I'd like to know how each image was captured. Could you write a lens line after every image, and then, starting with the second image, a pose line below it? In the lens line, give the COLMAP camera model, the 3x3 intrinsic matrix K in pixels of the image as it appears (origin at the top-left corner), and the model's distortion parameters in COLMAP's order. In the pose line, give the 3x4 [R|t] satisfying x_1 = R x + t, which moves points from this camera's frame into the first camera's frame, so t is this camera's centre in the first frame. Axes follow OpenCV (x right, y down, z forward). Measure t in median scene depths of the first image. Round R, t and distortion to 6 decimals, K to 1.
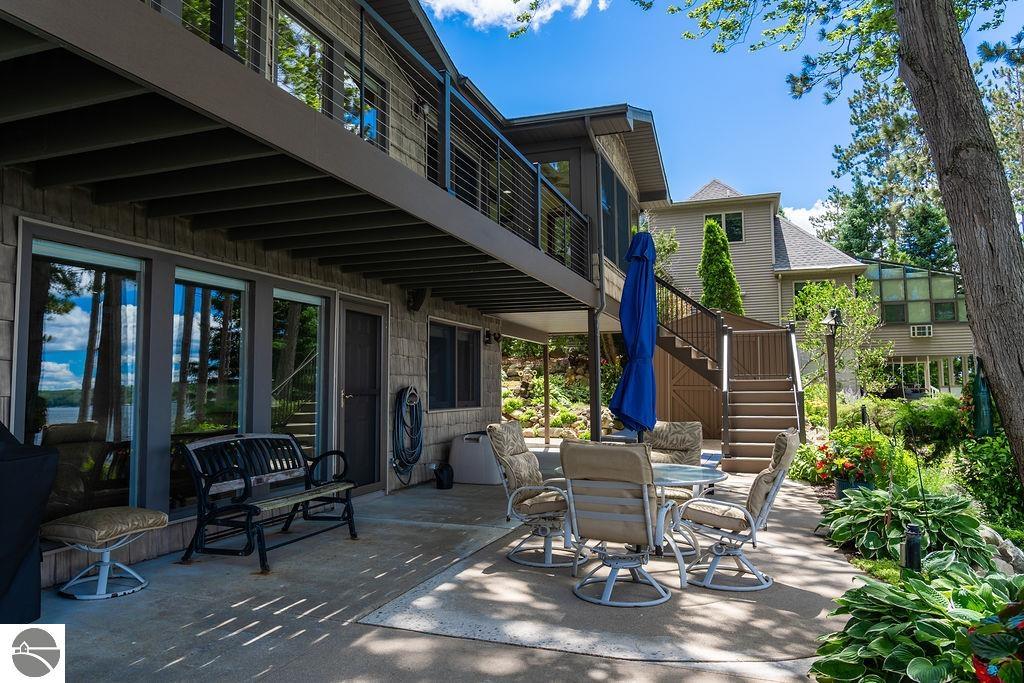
lens RADIAL K [[690.4, 0, 517.1], [0, 690.4, 341.7], [0, 0, 1]] dist [-0.010546, -0.011169]
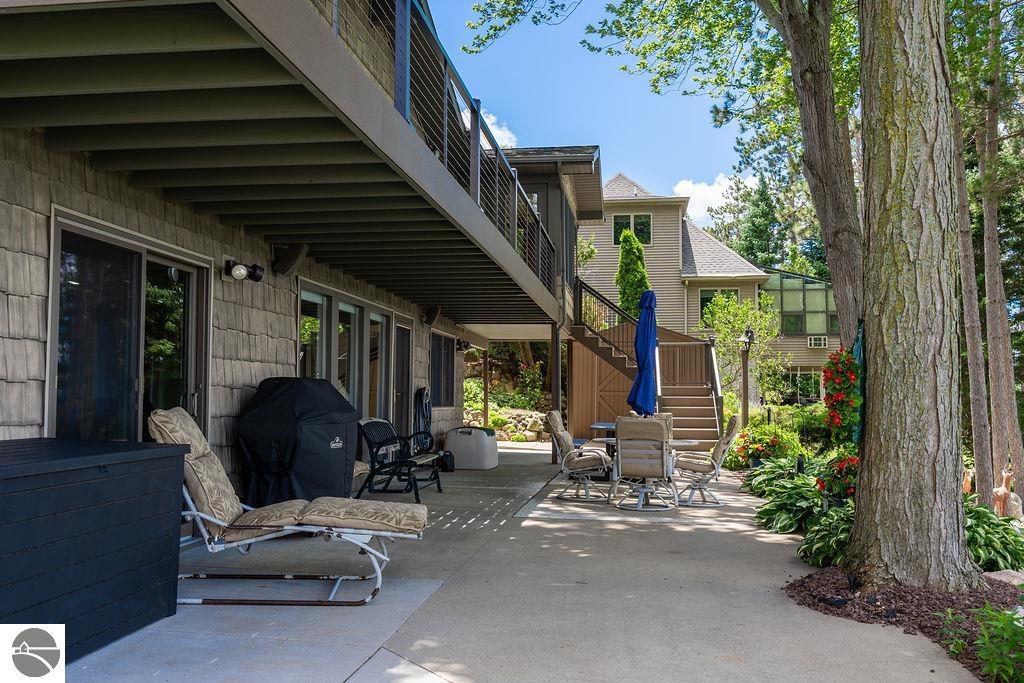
lens RADIAL K [[880.5, 0, 510.0], [0, 880.5, 341.4], [0, 0, 1]] dist [-0.018326, 0.012414]
pose [[0.981373, 0.023867, 0.190625, -0.139156], [-0.024660, 0.999694, 0.001788, -0.010049], [-0.190524, -0.006455, 0.981661, -0.249426]]
